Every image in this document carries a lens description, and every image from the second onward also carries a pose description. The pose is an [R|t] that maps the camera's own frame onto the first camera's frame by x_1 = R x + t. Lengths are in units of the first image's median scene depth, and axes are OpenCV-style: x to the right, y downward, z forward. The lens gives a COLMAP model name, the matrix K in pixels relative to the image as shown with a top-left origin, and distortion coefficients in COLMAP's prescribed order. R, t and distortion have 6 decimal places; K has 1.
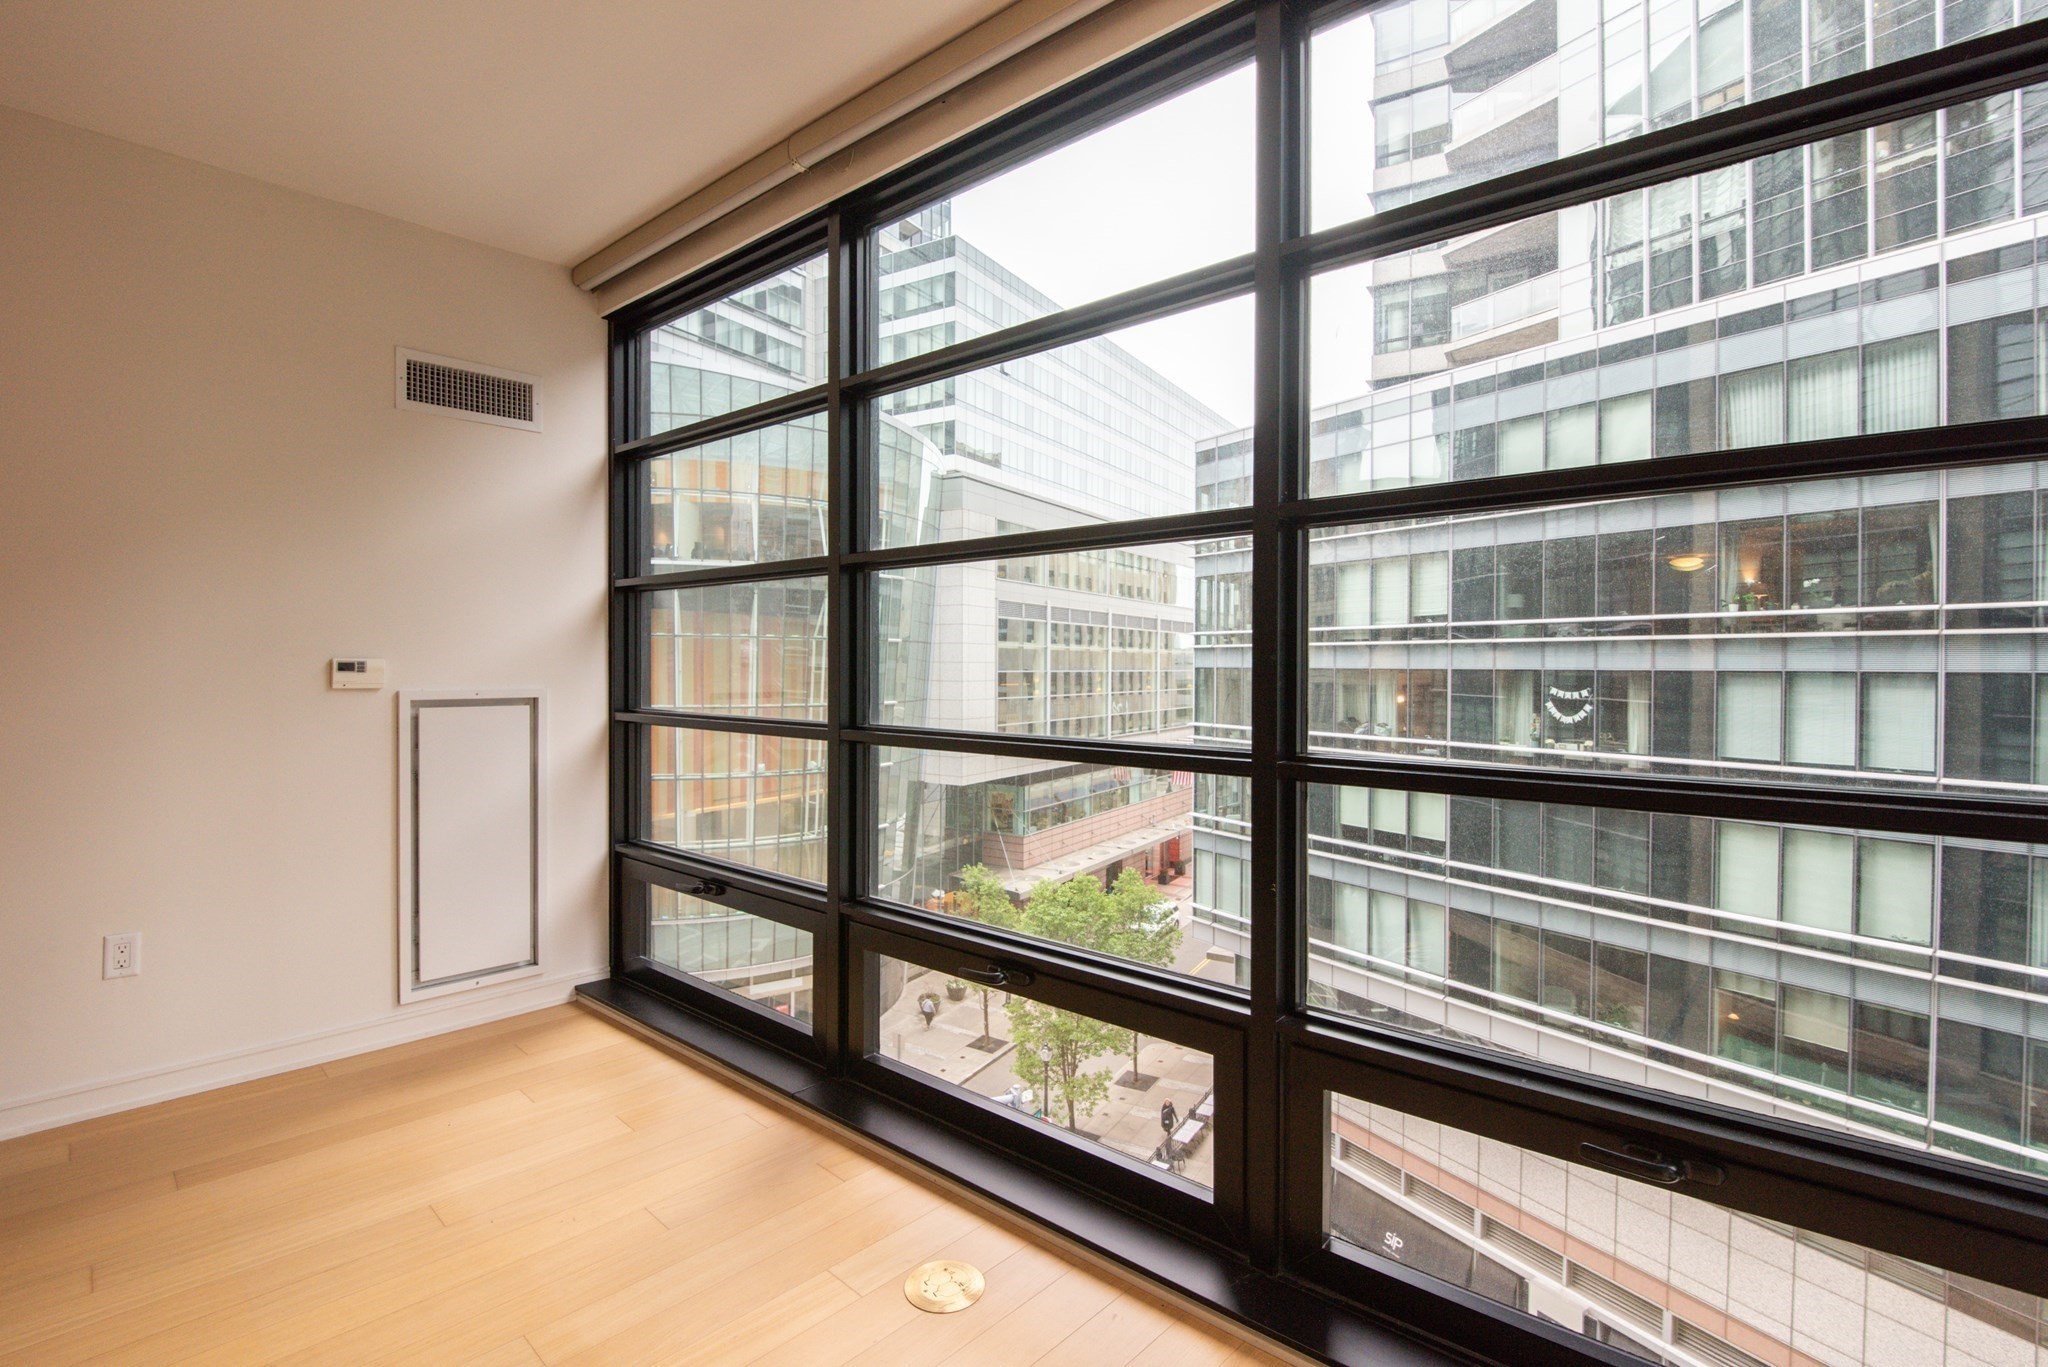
lens RADIAL K [[936.4, 0, 1020.7], [0, 936.4, 676.0], [0, 0, 1]] dist [0.003374, -0.011569]
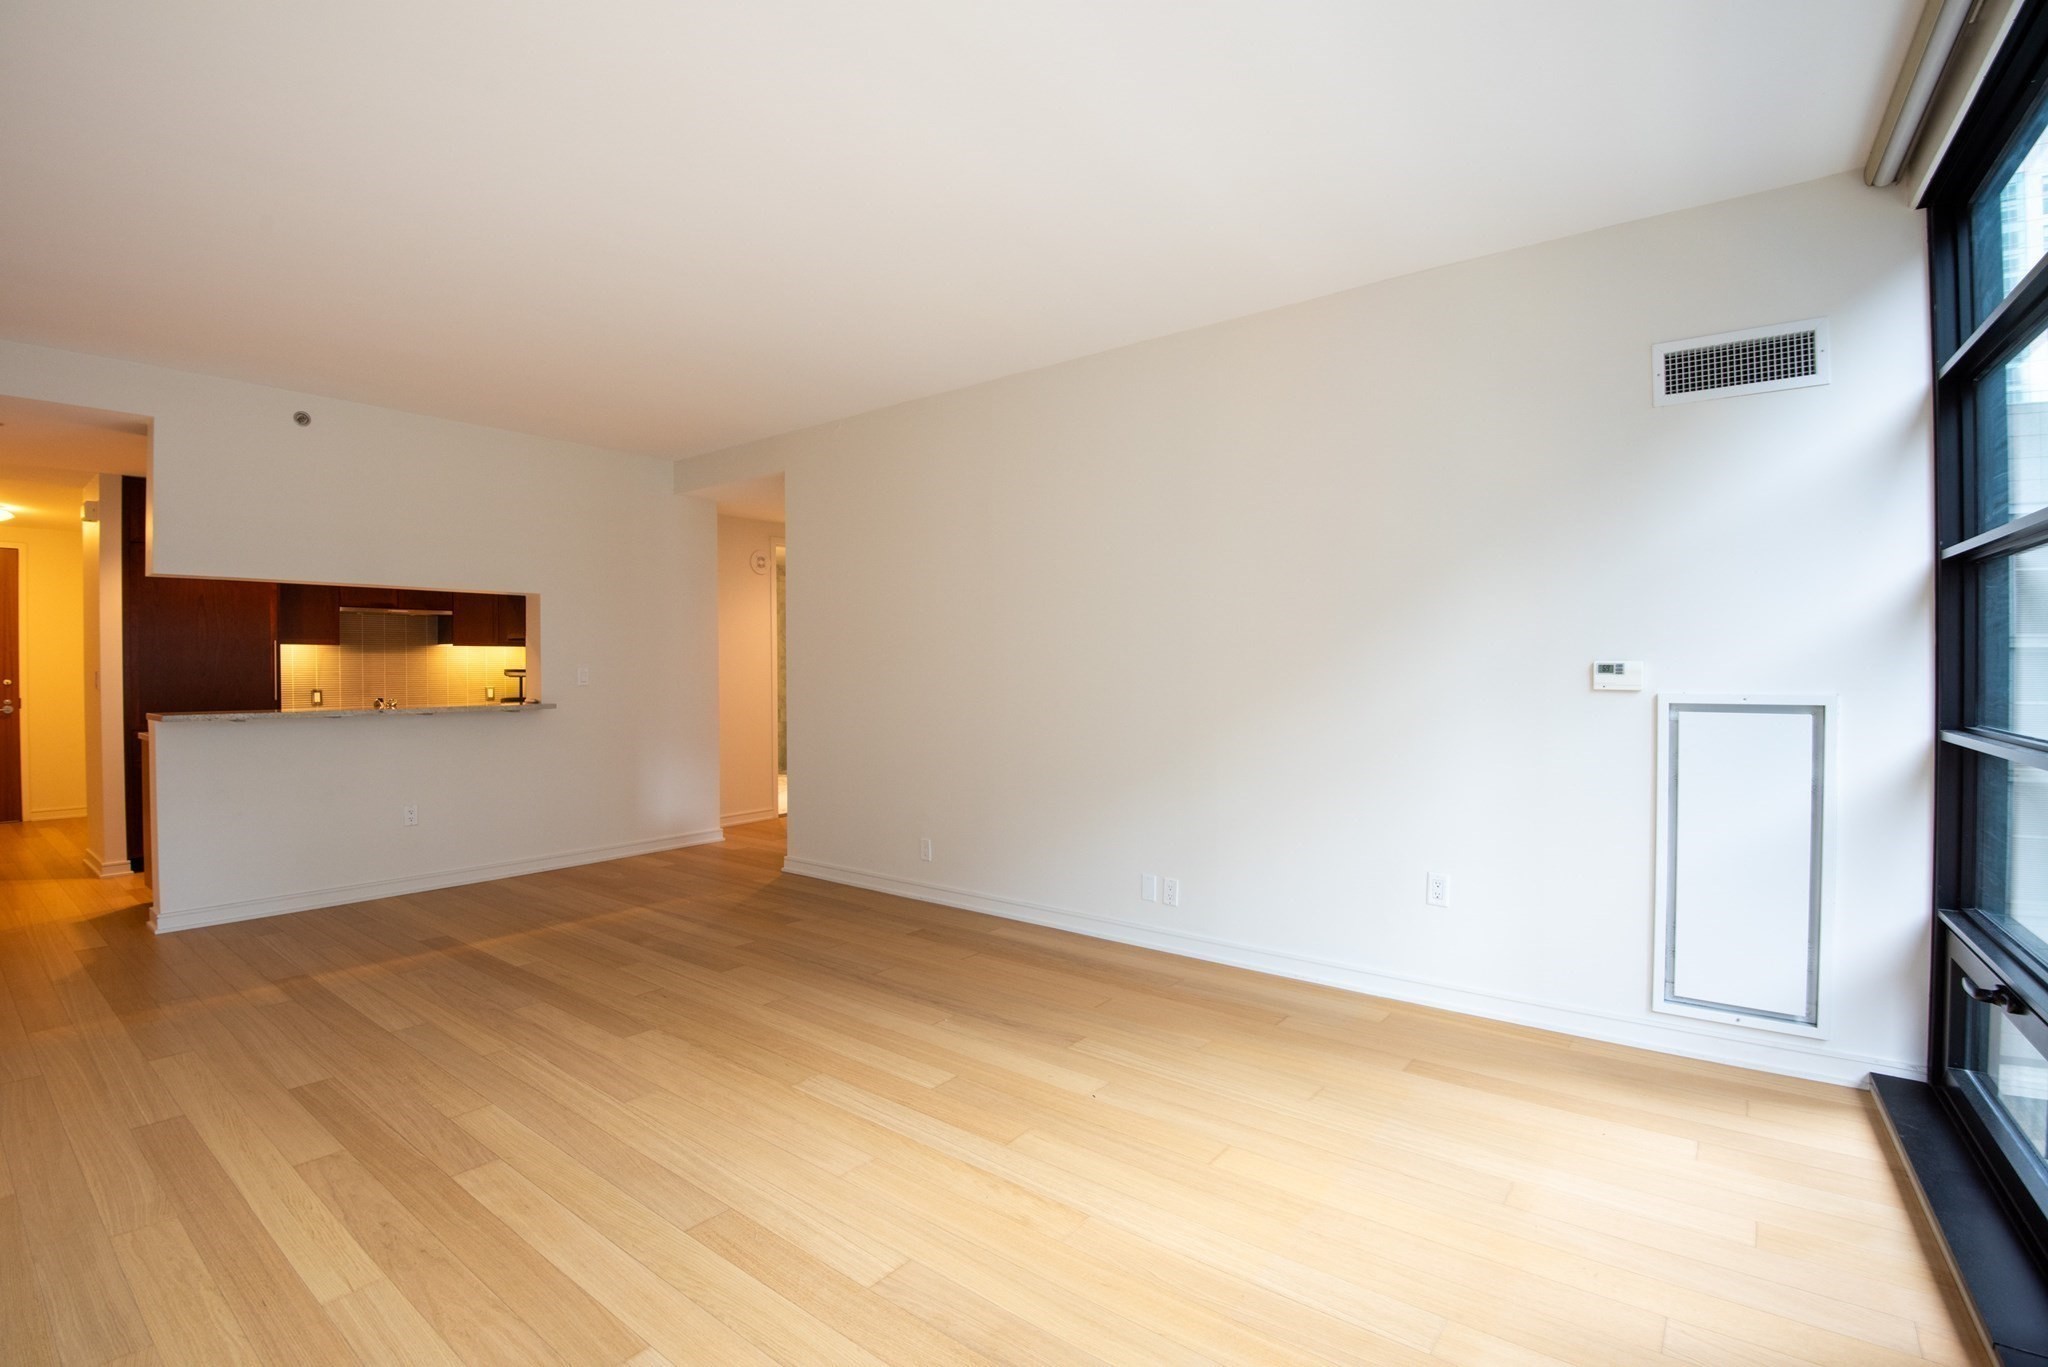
lens RADIAL K [[941.3, 0, 1031.5], [0, 941.3, 680.1], [0, 0, 1]] dist [-0.034305, -0.005612]
pose [[0.092623, 0.008904, -0.995661, 0.050404], [-0.006461, 0.999944, 0.008341, -0.000373], [0.995680, 0.005660, 0.092676, 0.052787]]
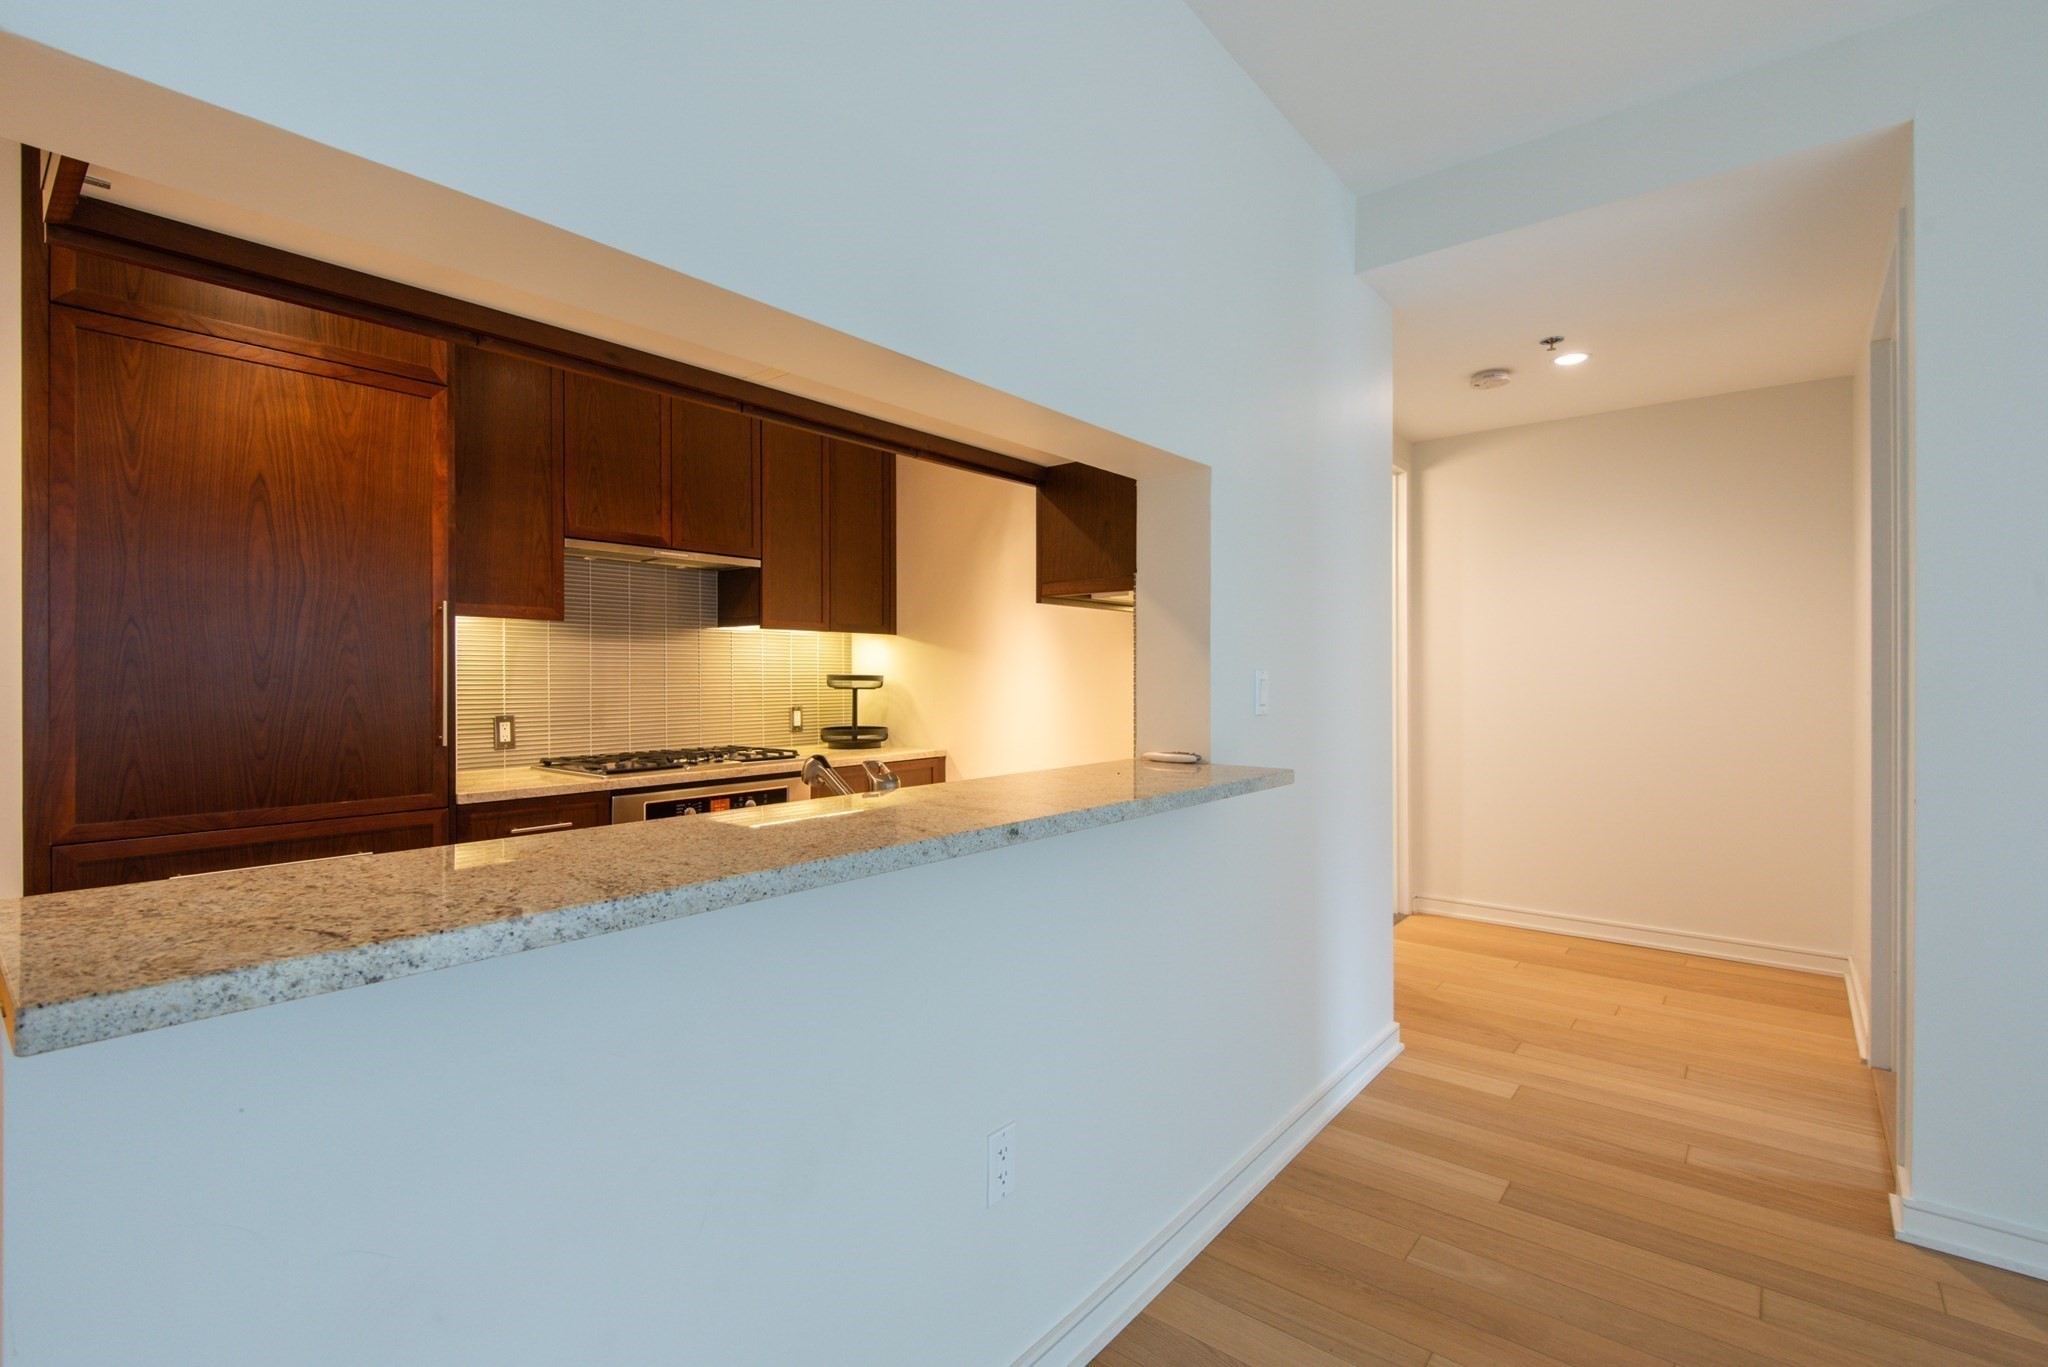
lens RADIAL K [[917.1, 0, 1019.9], [0, 917.1, 673.8], [0, 0, 1]] dist [0.006810, -0.010415]
pose [[0.064043, -0.005589, -0.997931, -0.217887], [-0.007562, 0.999953, -0.006086, 0.001031], [0.997918, 0.007936, 0.063998, -0.154498]]
